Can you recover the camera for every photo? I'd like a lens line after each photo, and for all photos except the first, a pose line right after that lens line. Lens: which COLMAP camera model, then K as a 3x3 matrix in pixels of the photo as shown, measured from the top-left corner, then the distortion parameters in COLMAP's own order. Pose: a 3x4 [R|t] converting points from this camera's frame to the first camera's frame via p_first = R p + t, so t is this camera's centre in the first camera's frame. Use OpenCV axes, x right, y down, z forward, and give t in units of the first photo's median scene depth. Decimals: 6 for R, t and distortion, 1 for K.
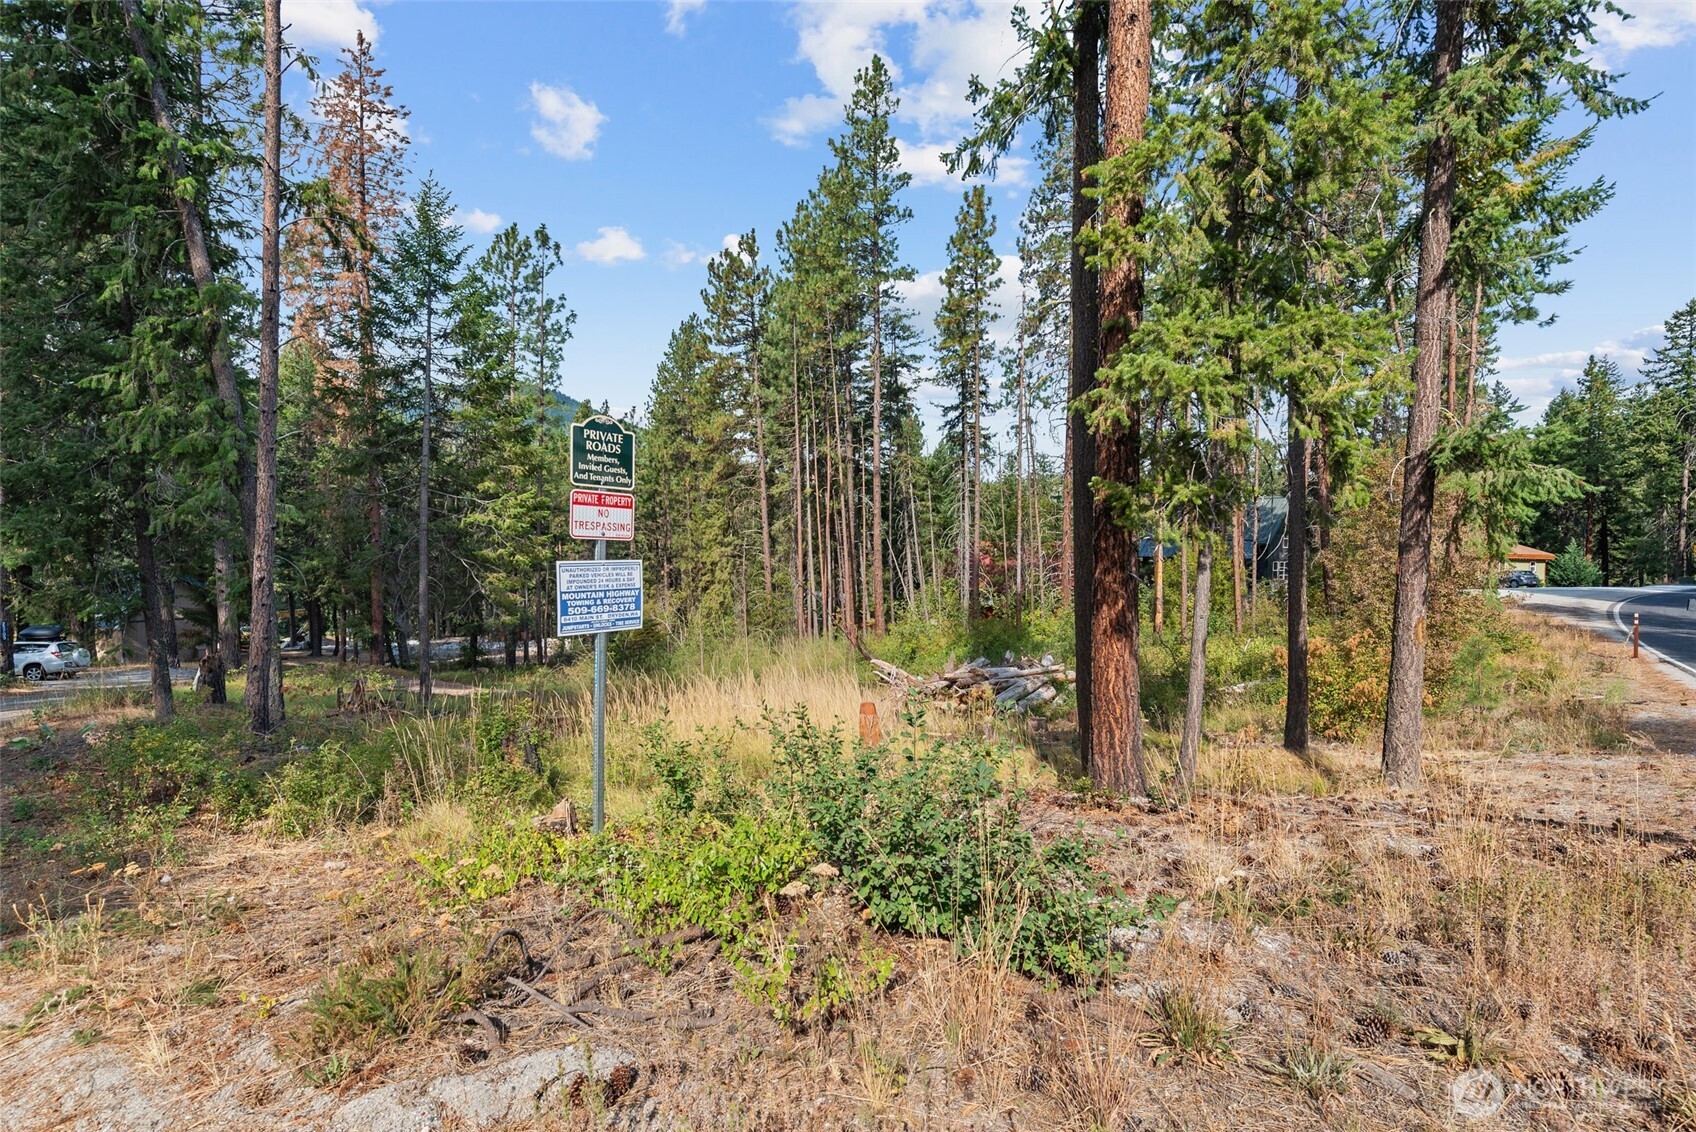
lens RADIAL K [[781.0, 0, 849.8], [0, 781.0, 567.8], [0, 0, 1]] dist [-0.001283, -0.000053]
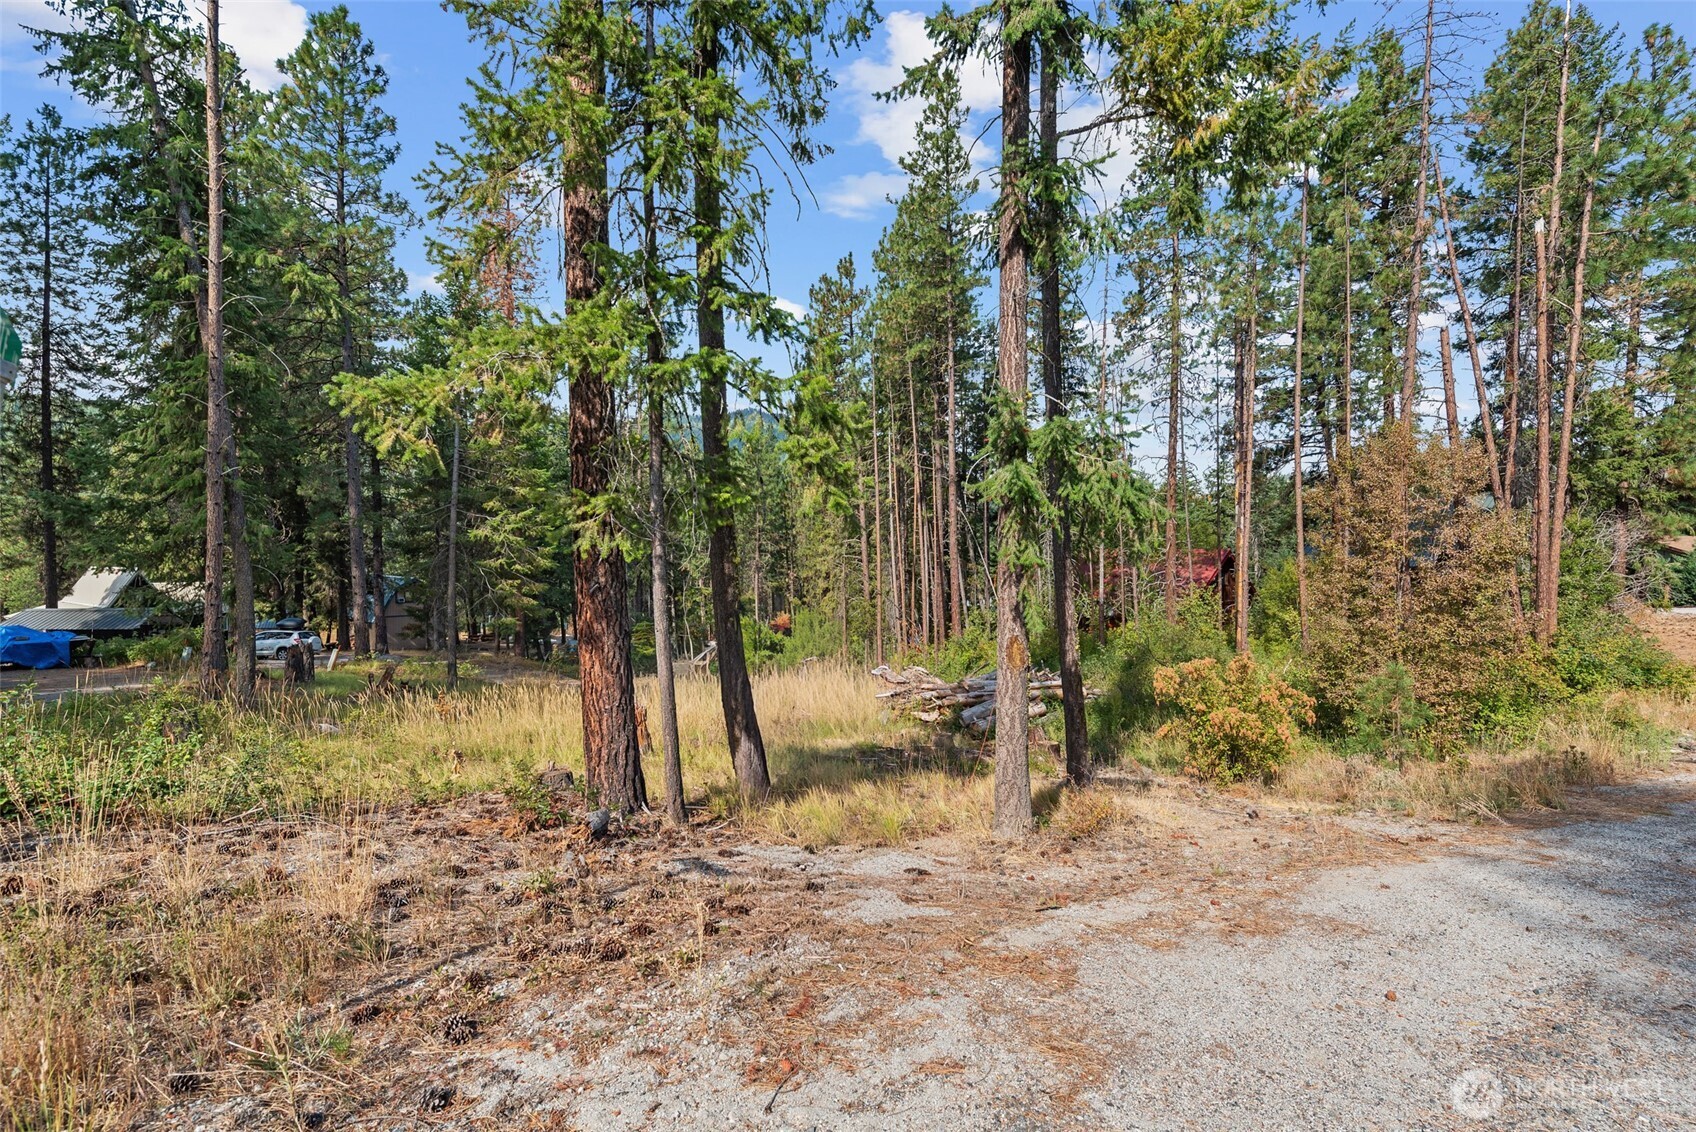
lens RADIAL K [[754.3, 0, 848.3], [0, 754.3, 568.5], [0, 0, 1]] dist [-0.002074, -0.000324]
pose [[0.960200, -0.001479, -0.279308, 0.182438], [-0.001119, 0.999958, -0.009141, 0.000068], [0.279310, 0.009089, 0.960158, 0.033212]]
